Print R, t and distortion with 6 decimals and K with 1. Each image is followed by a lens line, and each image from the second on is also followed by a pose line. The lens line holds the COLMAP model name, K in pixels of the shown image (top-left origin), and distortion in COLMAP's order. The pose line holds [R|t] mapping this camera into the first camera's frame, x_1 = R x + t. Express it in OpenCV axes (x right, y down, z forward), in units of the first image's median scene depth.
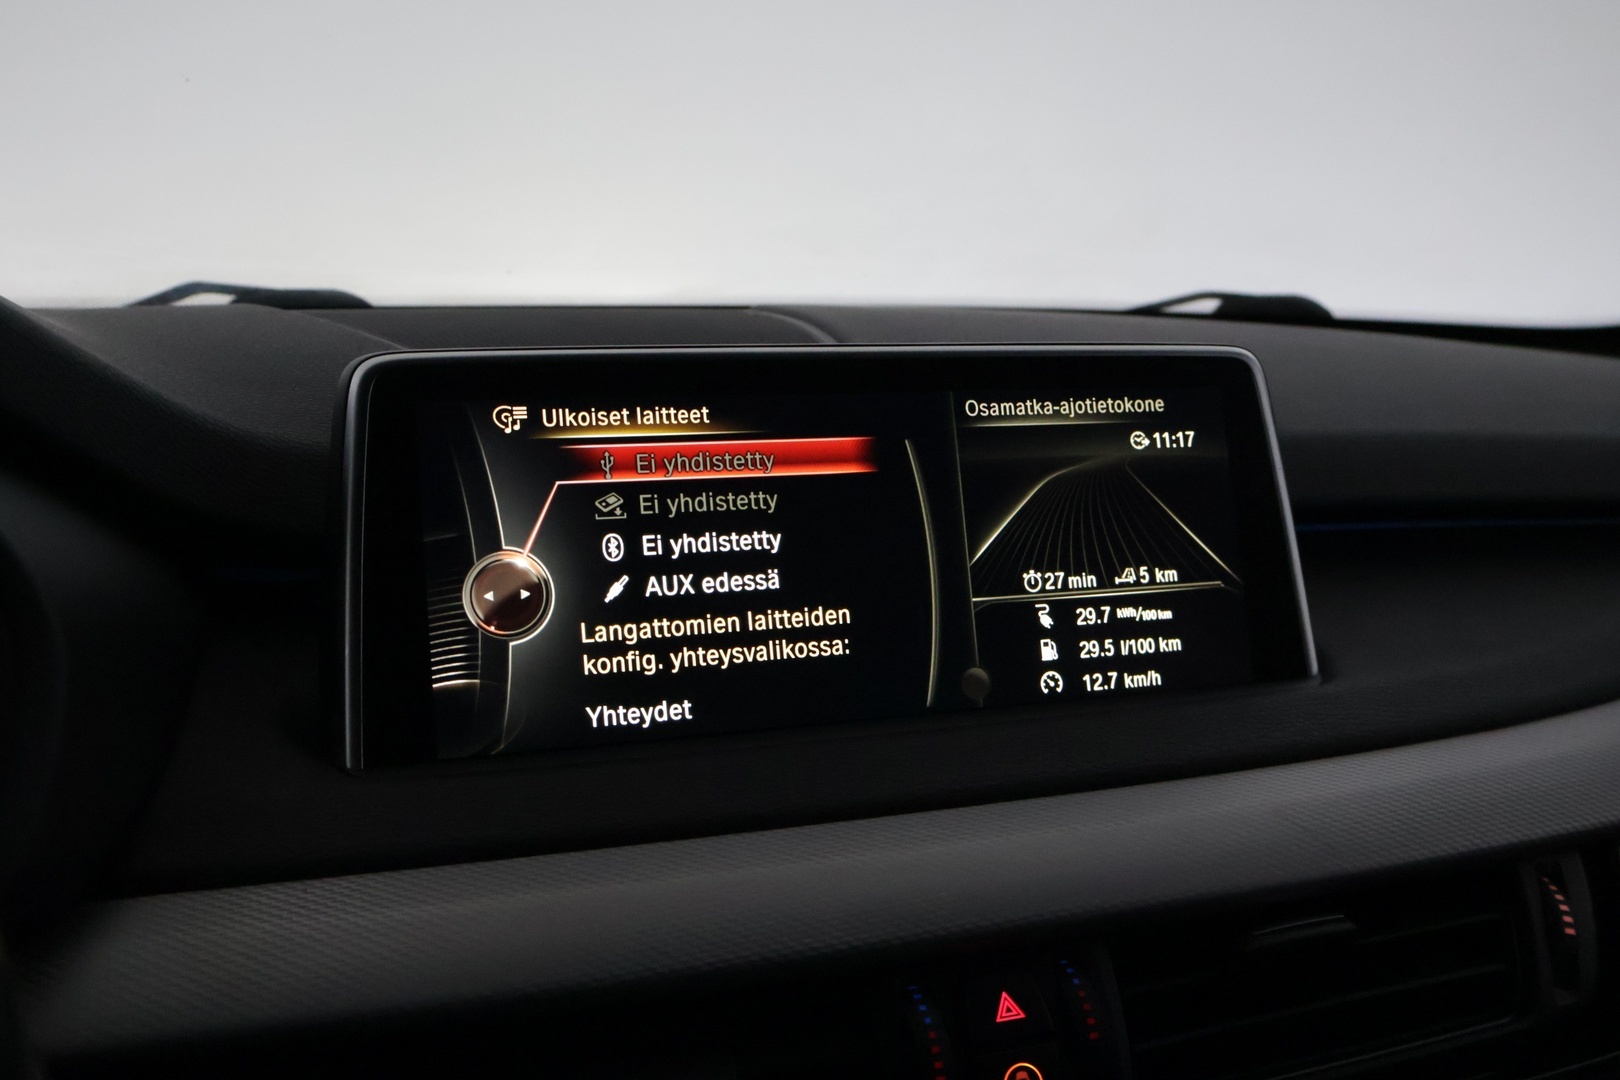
lens RADIAL K [[1649.7, 0, 807.2], [0, 1649.7, 538.6], [0, 0, 1]] dist [0.003562, 0.000000]
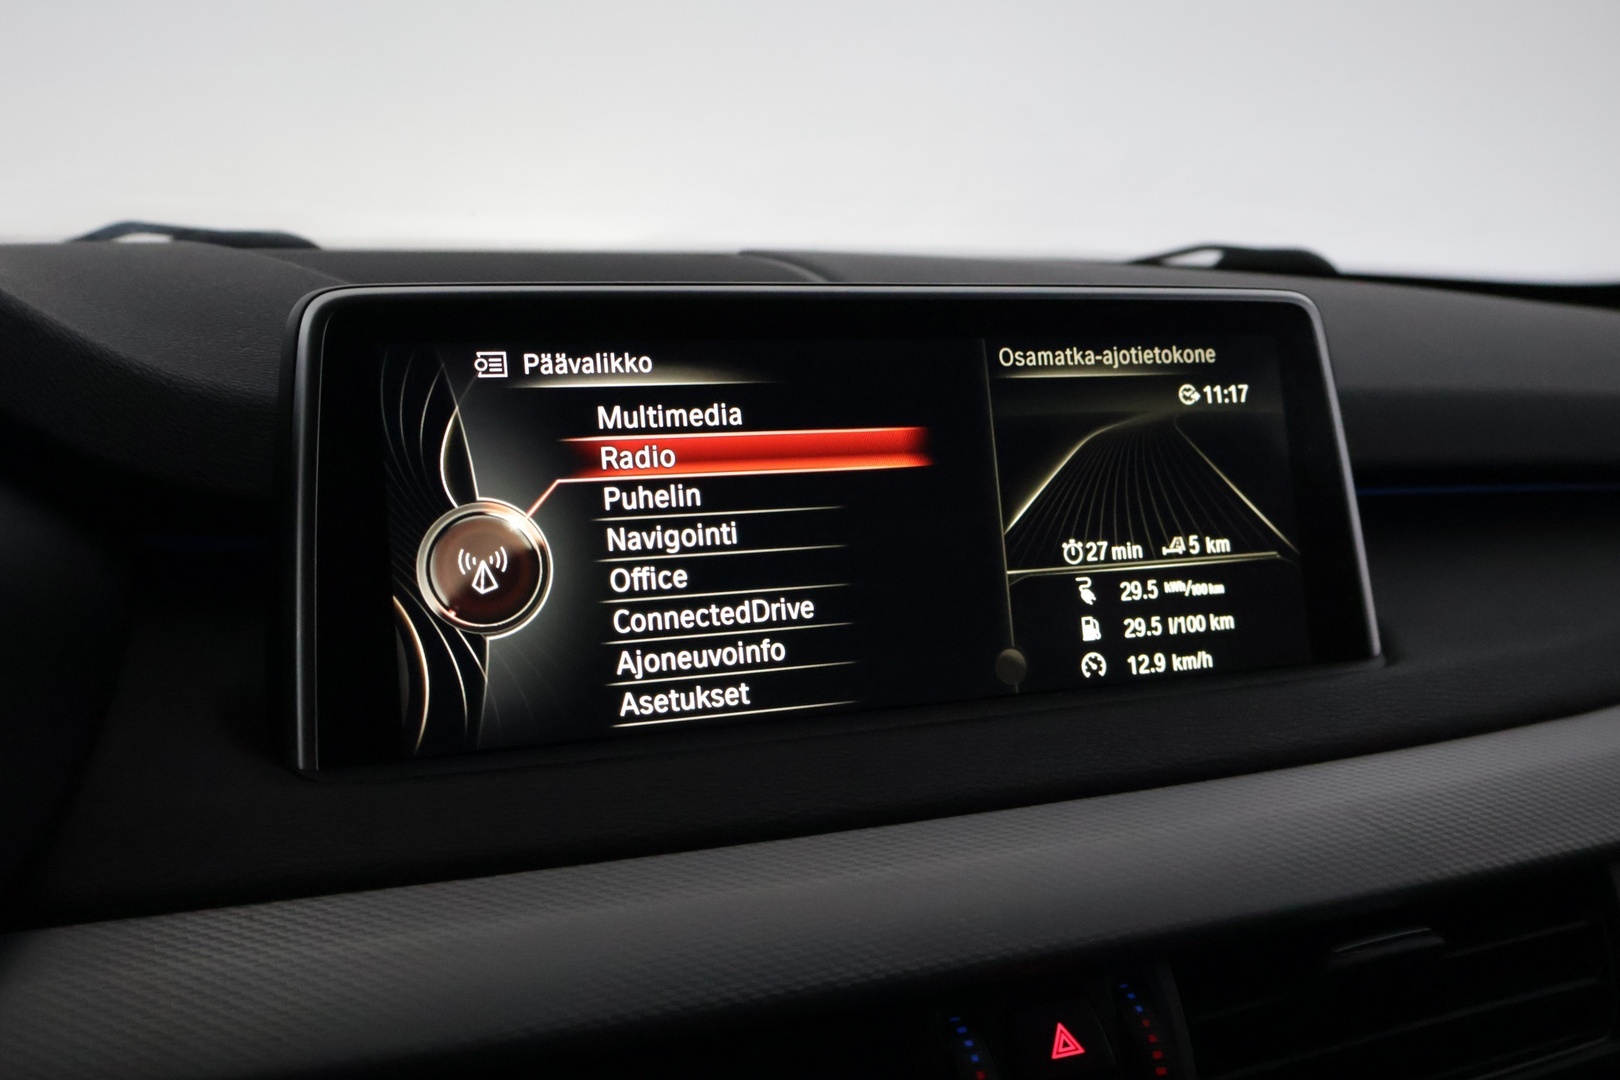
lens RADIAL K [[1649.7, 0, 813.3], [0, 1649.7, 540.3], [0, 0, 1]] dist [0.003562, 0.000000]
pose [[0.999452, 0.001776, 0.033039, -0.032739], [-0.002566, 0.999711, 0.023911, -0.001279], [-0.032987, -0.023983, 0.999168, 0.111017]]
